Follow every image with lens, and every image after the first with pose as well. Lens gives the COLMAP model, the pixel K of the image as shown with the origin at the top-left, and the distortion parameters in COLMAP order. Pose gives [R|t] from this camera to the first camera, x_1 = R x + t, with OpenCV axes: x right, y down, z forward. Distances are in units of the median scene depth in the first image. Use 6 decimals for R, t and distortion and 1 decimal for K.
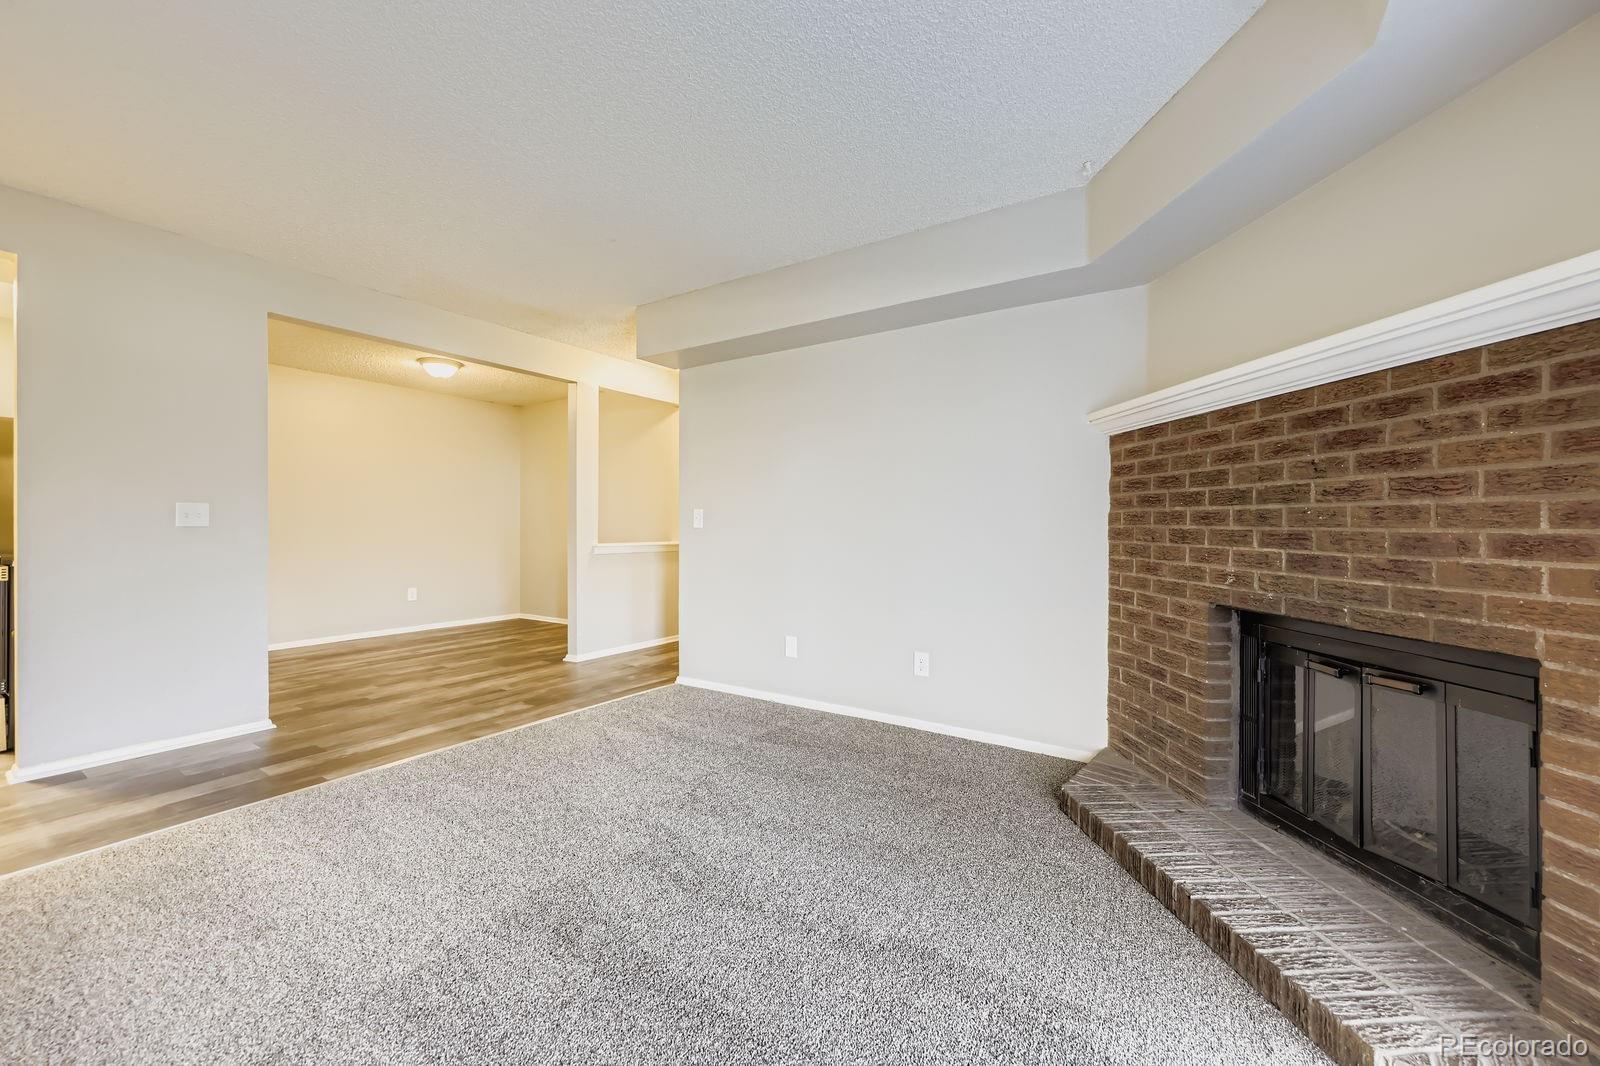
lens RADIAL K [[636.9, 0, 799.7], [0, 636.9, 524.7], [0, 0, 1]] dist [0.000146, -0.000032]
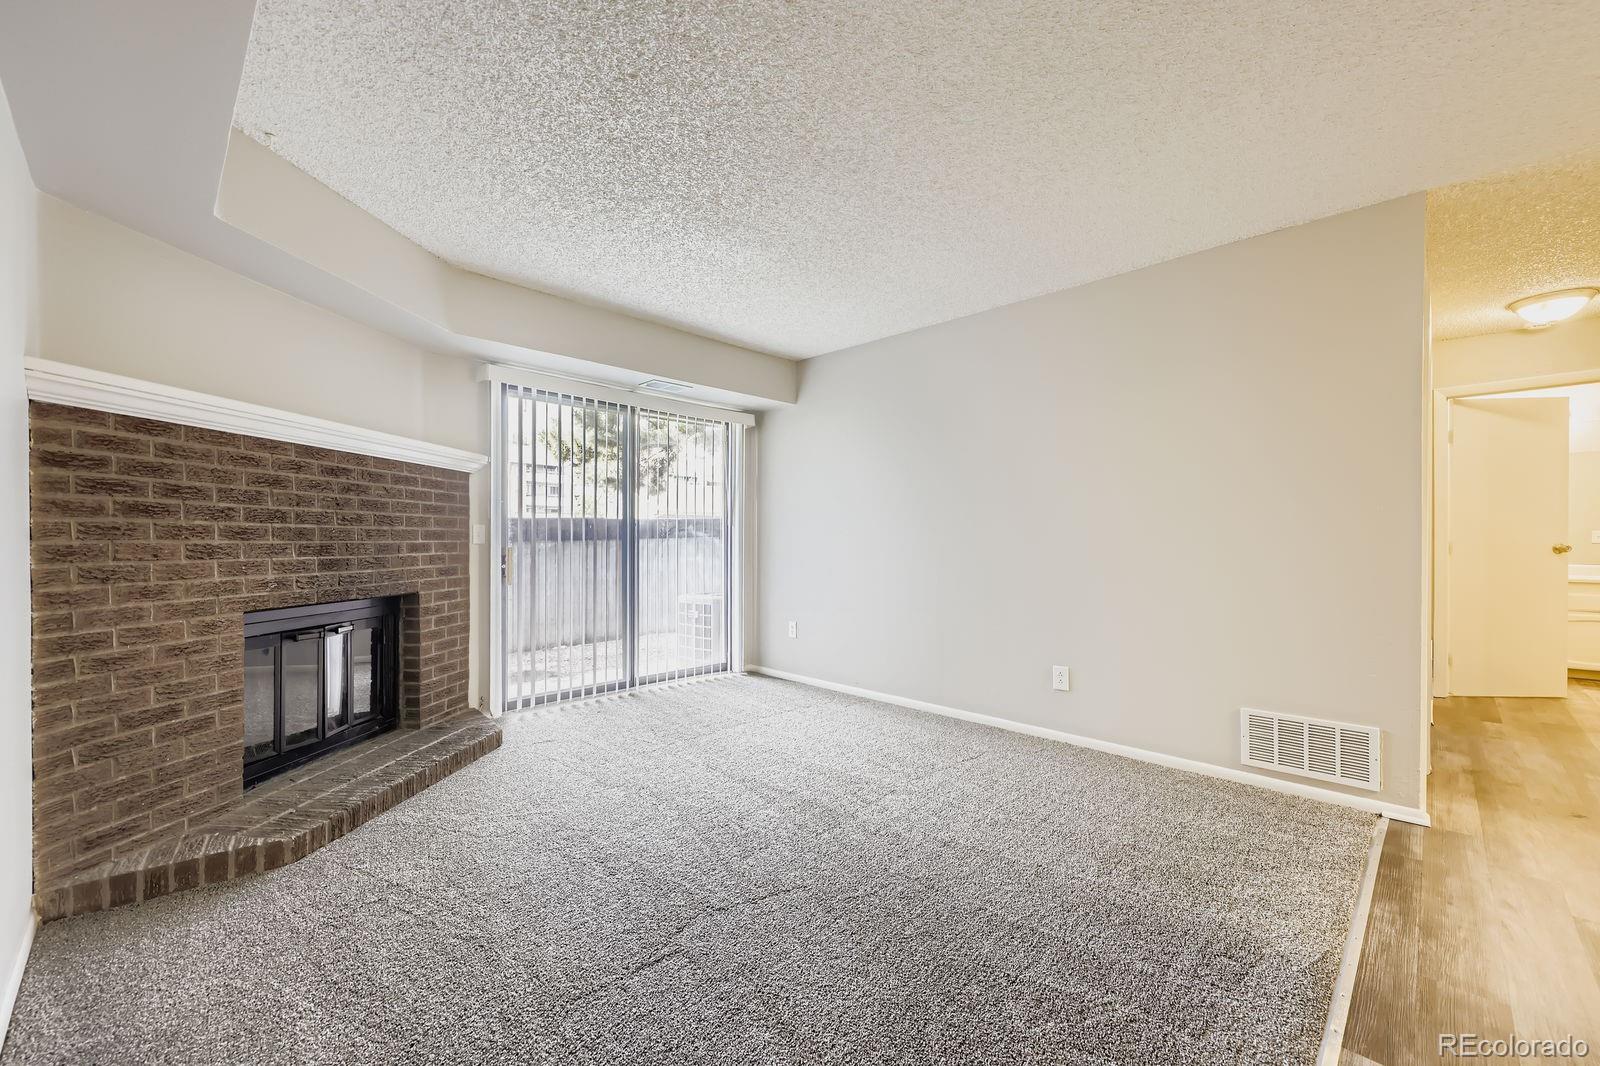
lens RADIAL K [[636.9, 0, 794.5], [0, 636.9, 537.2], [0, 0, 1]] dist [0.000146, -0.000032]
pose [[-0.979778, 0.001224, 0.200085, -0.520904], [0.001108, 0.999999, -0.000692, -0.002294], [-0.200085, -0.000457, -0.979778, 2.007821]]
